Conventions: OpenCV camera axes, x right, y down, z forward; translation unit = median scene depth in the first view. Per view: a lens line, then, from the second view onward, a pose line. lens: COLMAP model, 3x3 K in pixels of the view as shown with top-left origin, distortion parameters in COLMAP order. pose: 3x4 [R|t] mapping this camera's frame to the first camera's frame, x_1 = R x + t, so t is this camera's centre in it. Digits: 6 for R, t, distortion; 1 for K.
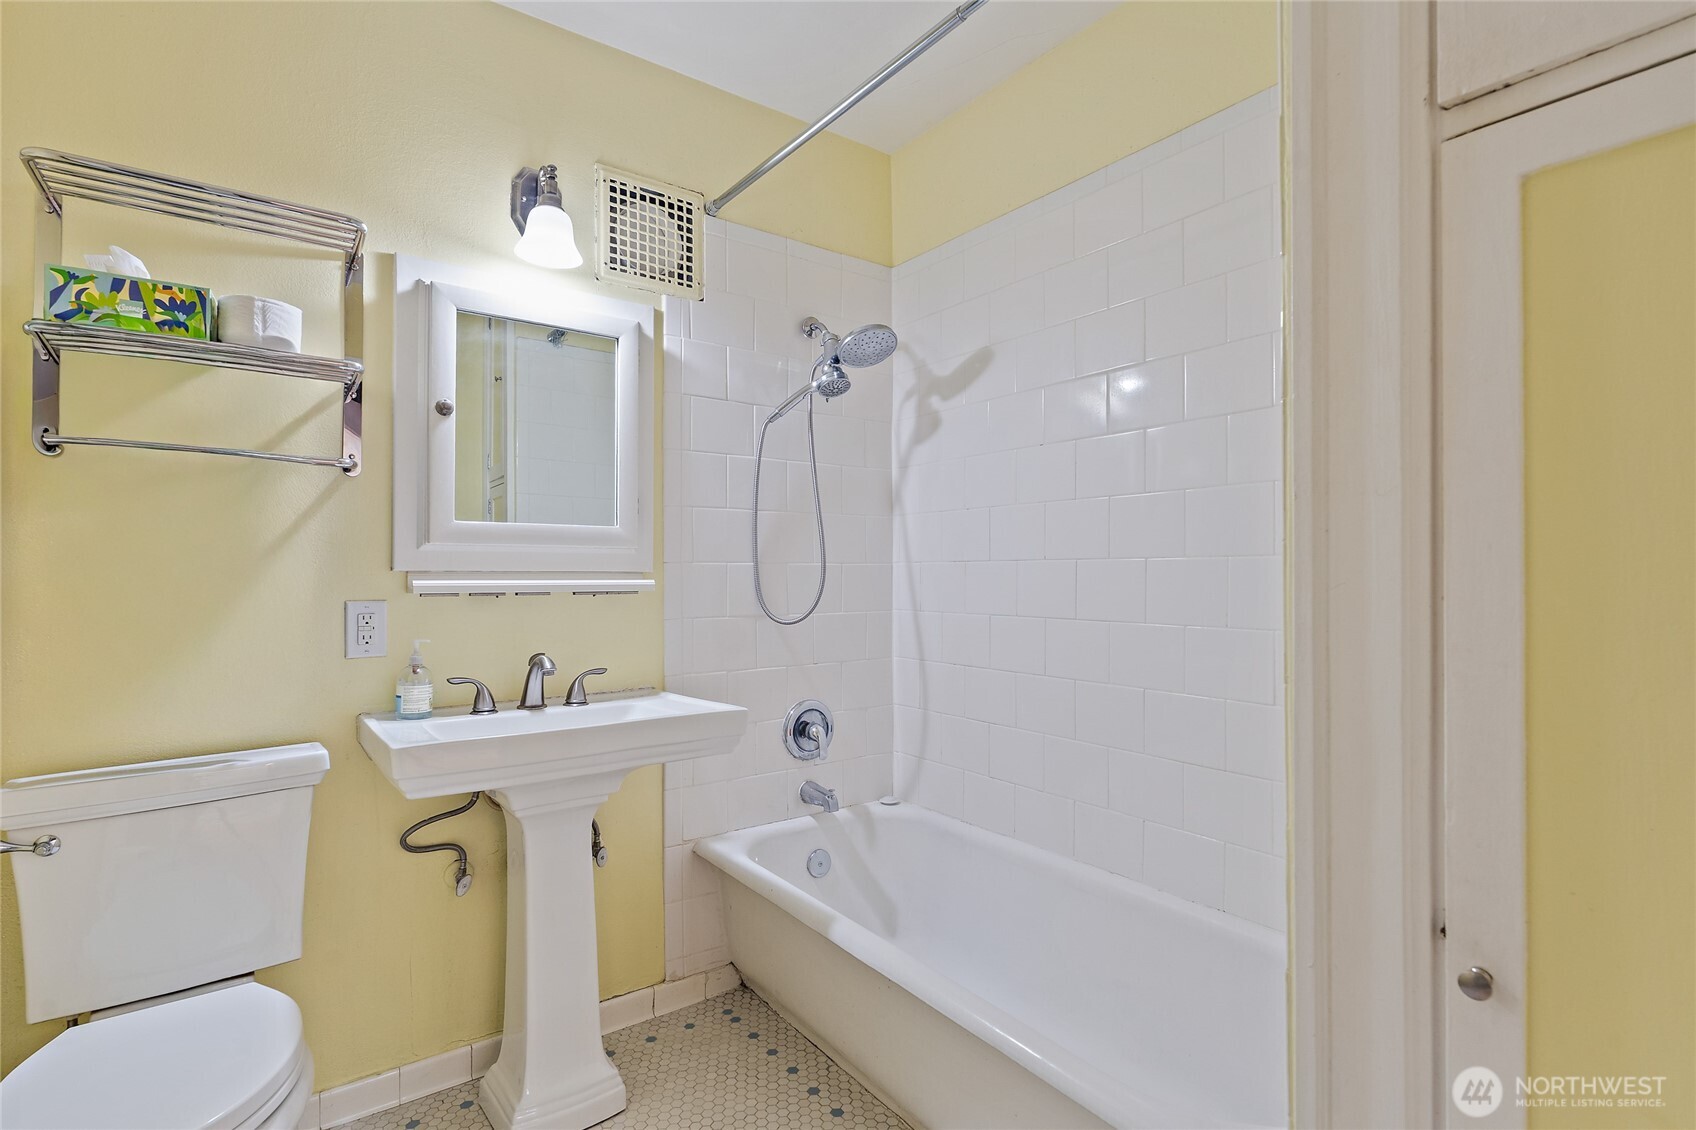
lens RADIAL K [[798.2, 0, 852.5], [0, 798.2, 564.0], [0, 0, 1]] dist [-0.002158, -0.000530]
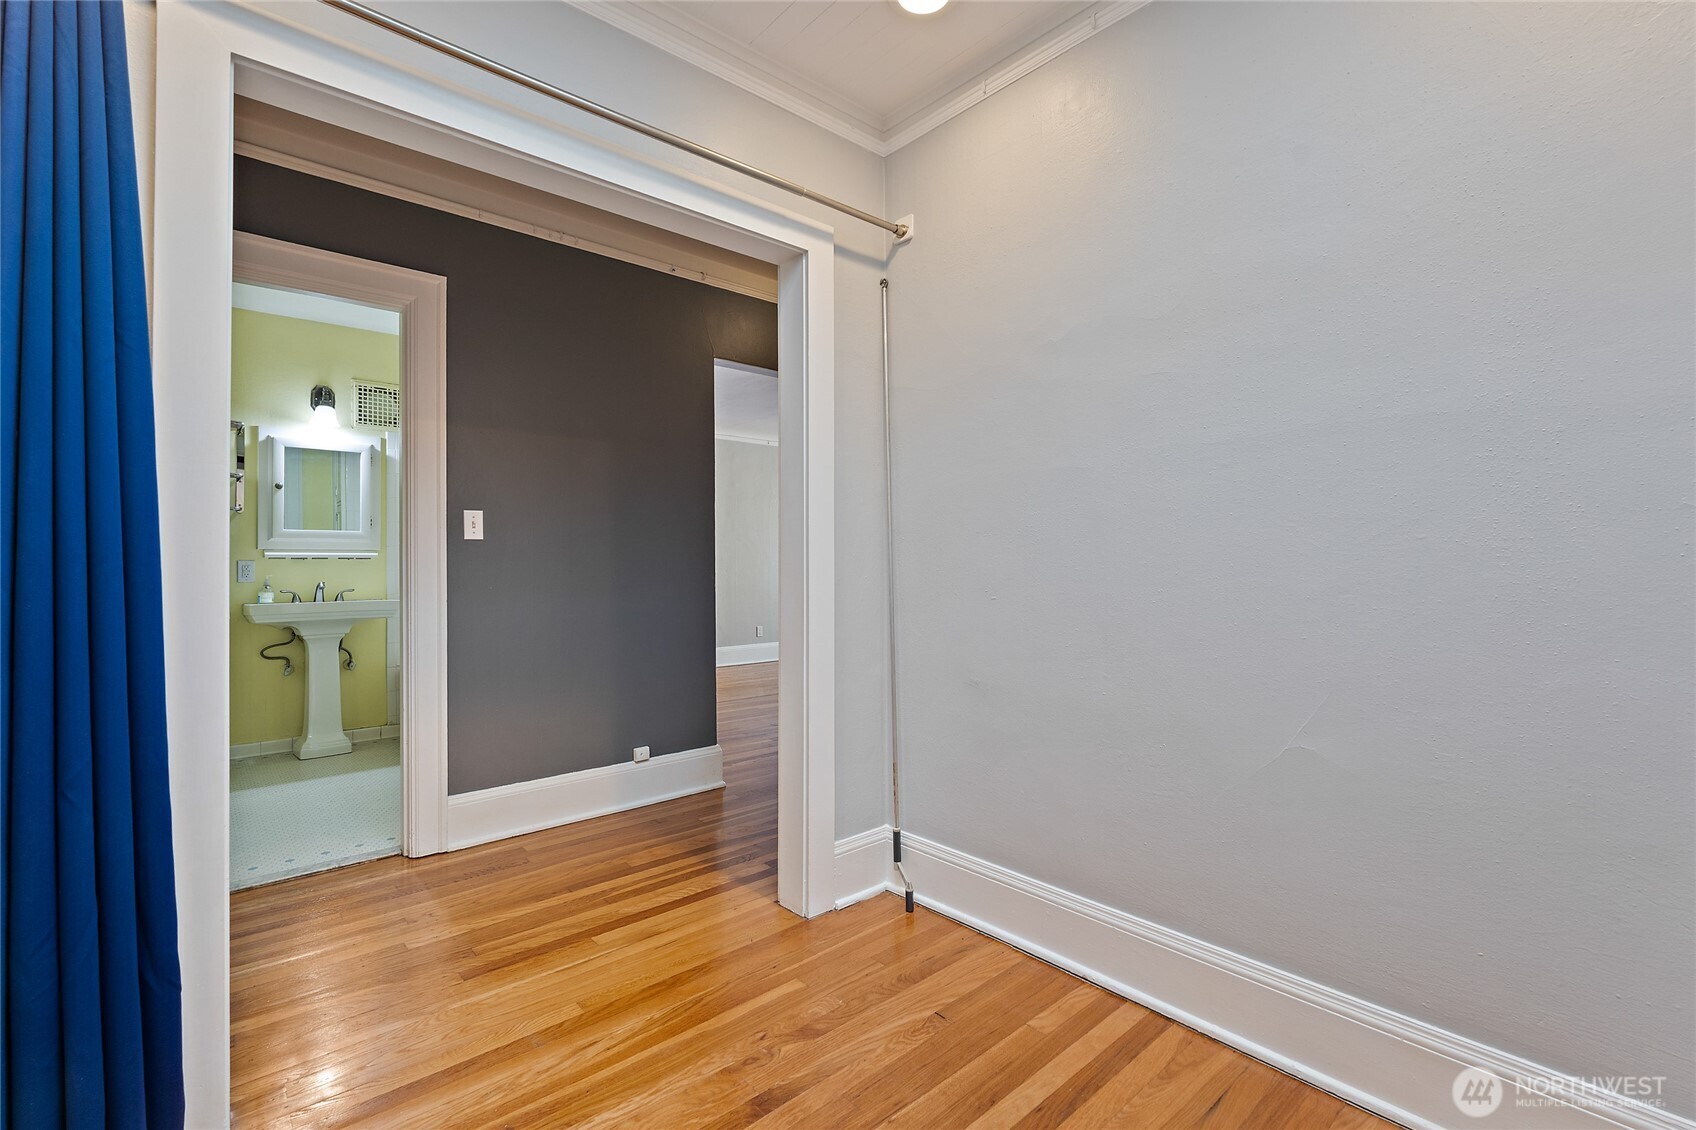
lens RADIAL K [[754.7, 0, 848.3], [0, 754.7, 554.3], [0, 0, 1]] dist [0.005727, 0.000868]
pose [[0.996165, -0.012963, 0.086527, 1.074162], [0.014263, 0.999794, -0.014426, 0.084776], [-0.086322, 0.015604, 0.996145, -1.546258]]
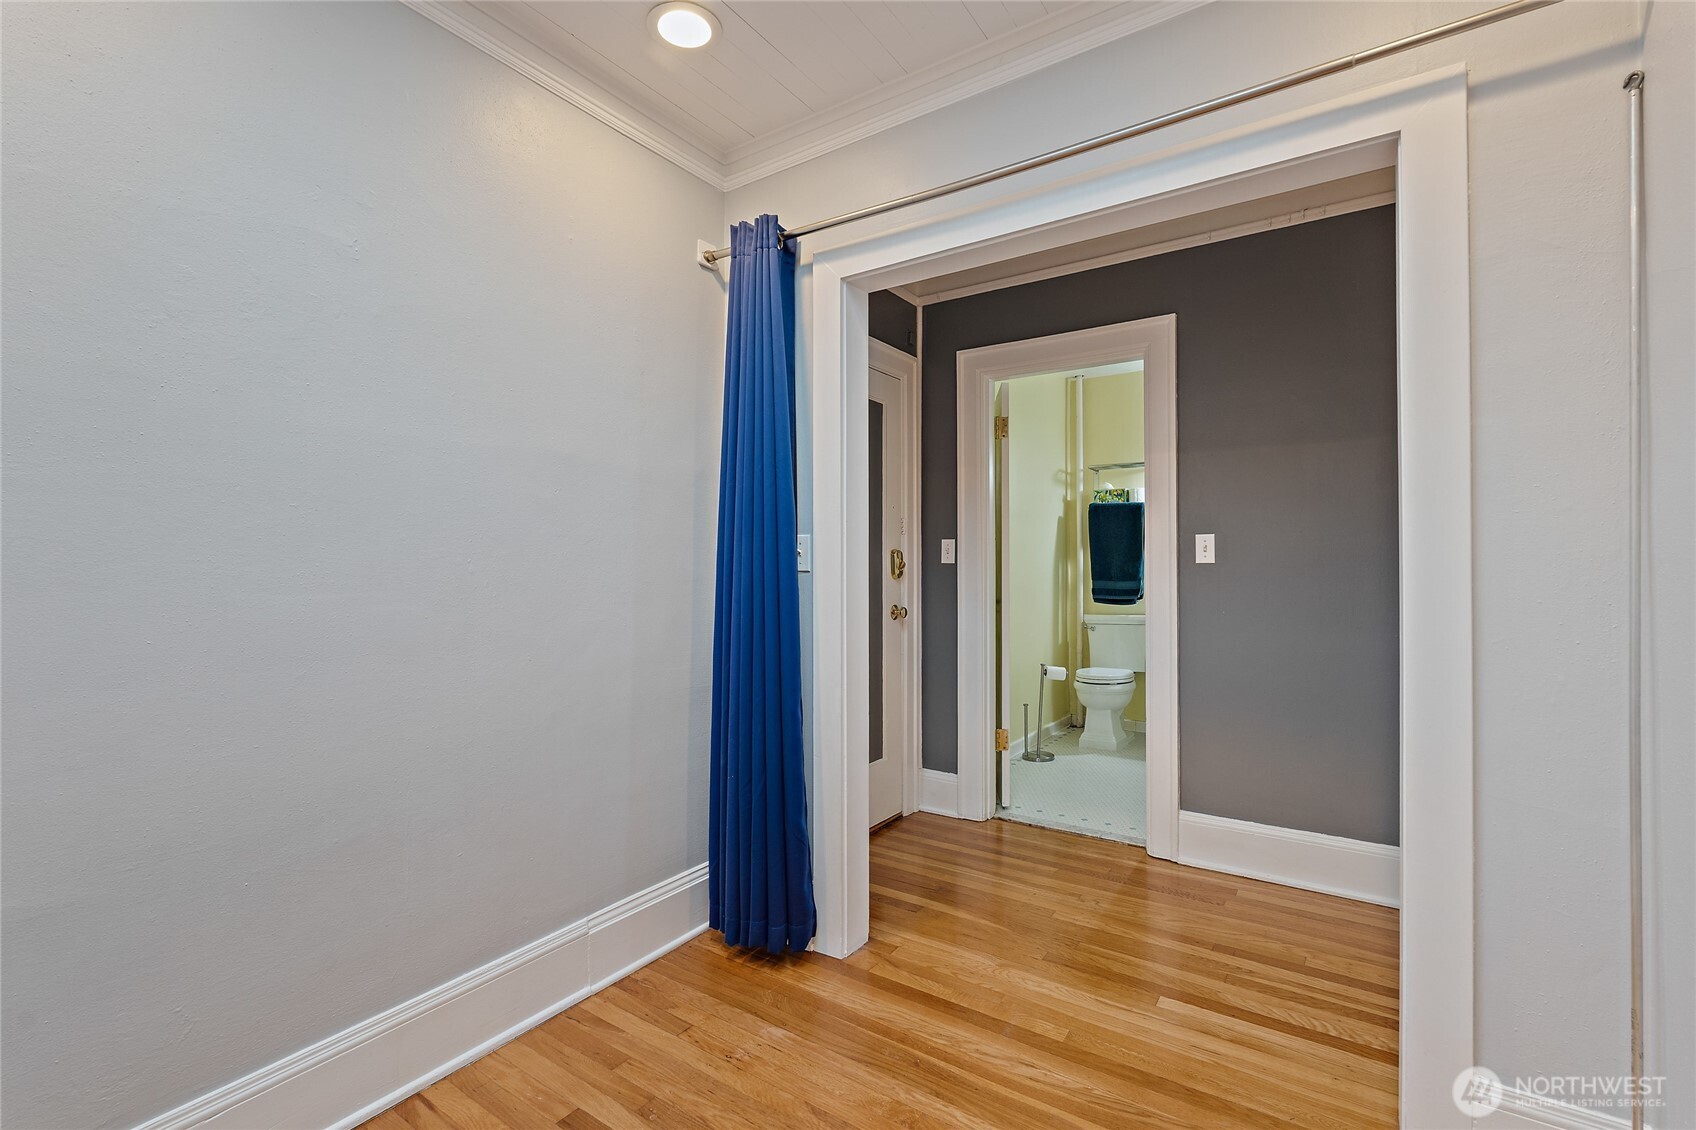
lens RADIAL K [[754.7, 0, 858.3], [0, 754.7, 552.9], [0, 0, 1]] dist [0.005727, 0.000868]
pose [[0.338638, -0.024425, -0.940600, 1.697911], [0.001120, 0.999673, -0.025555, 0.036305], [0.940916, 0.007600, 0.338555, -1.113837]]
